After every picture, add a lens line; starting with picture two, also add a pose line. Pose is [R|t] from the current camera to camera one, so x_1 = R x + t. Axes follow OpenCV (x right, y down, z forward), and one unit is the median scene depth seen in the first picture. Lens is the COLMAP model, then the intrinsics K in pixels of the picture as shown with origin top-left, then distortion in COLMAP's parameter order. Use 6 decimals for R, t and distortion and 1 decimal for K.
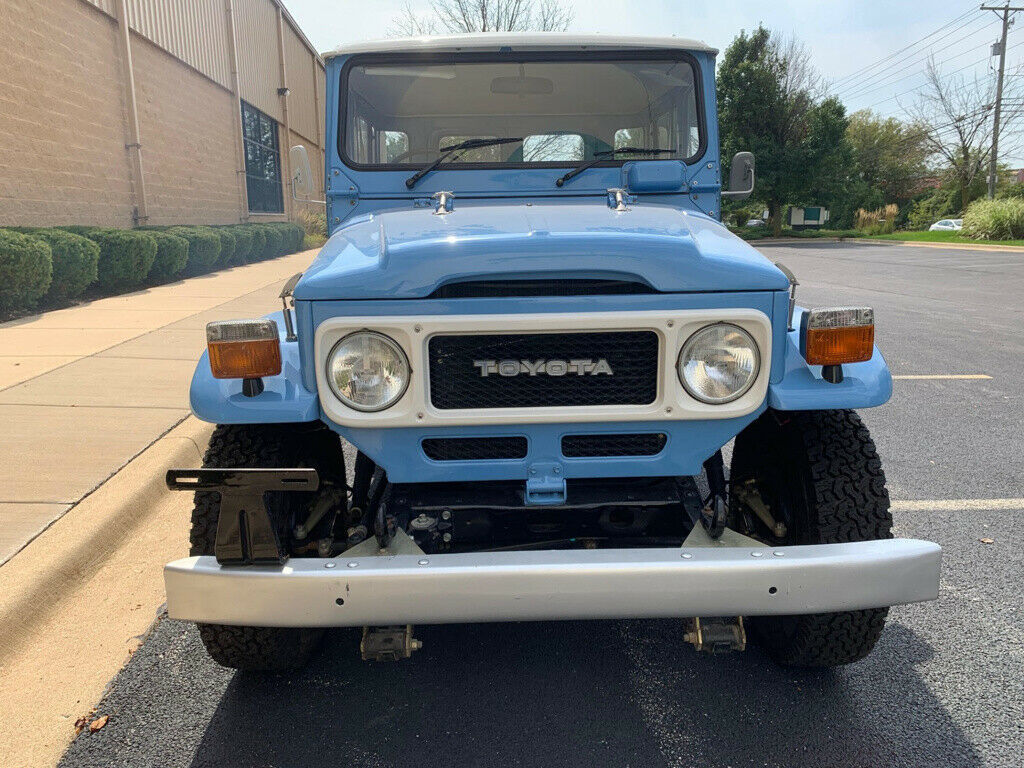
lens RADIAL K [[792.2, 0, 507.8], [0, 792.2, 376.6], [0, 0, 1]] dist [0.013958, -0.002145]
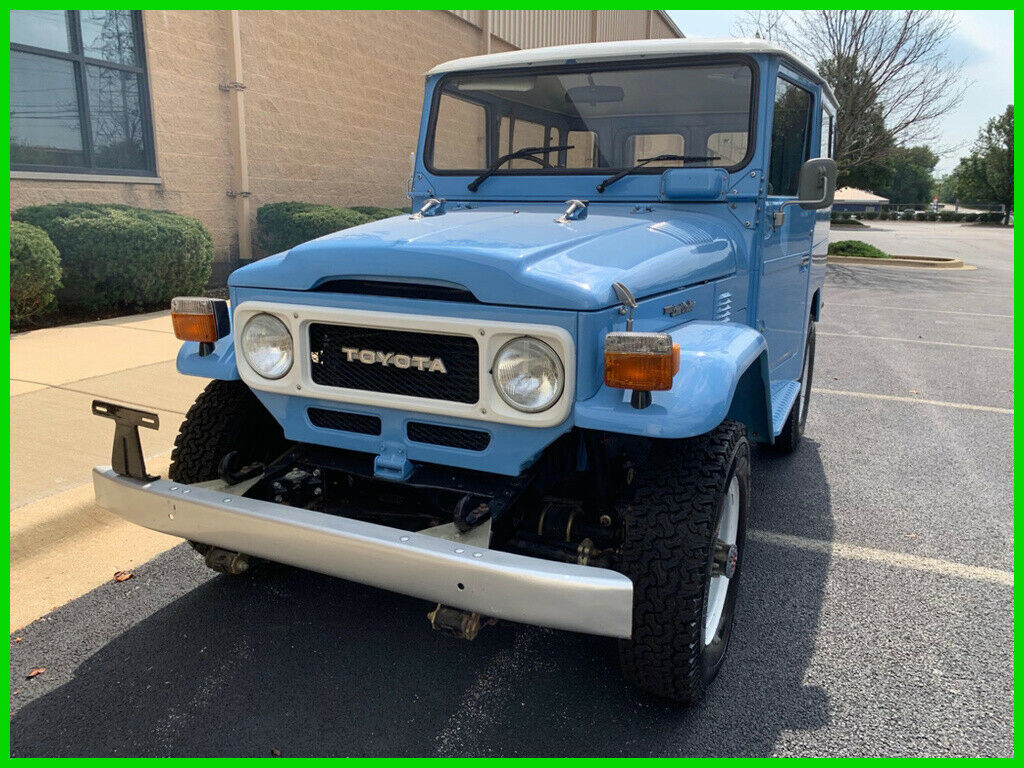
lens RADIAL K [[769.3, 0, 512.3], [0, 769.3, 369.6], [0, 0, 1]] dist [0.007734, 0.001645]
pose [[0.899239, 0.119198, -0.420905, 0.666570], [-0.112182, 0.992821, 0.041492, -0.062282], [0.422829, 0.009907, 0.906155, 0.066082]]
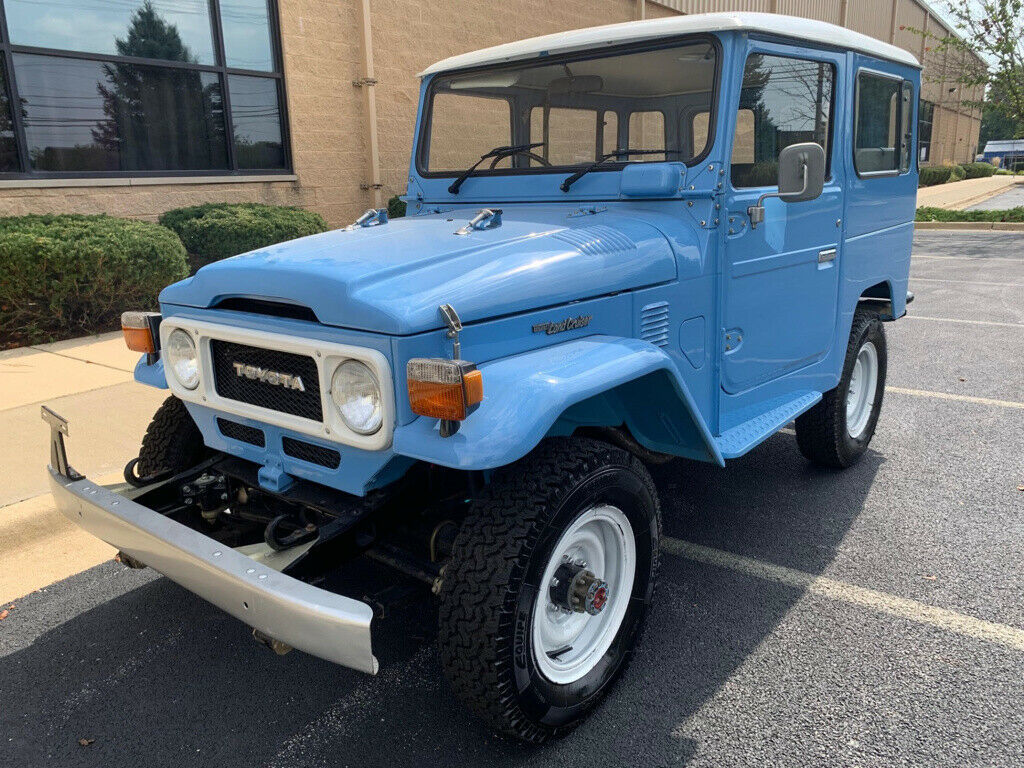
lens RADIAL K [[788.8, 0, 494.1], [0, 788.8, 369.7], [0, 0, 1]] dist [0.003908, 0.004338]
pose [[0.759969, 0.143382, -0.633947, 1.047514], [-0.107197, 0.989657, 0.095326, -0.169373], [0.641058, -0.004488, 0.767479, 0.308890]]
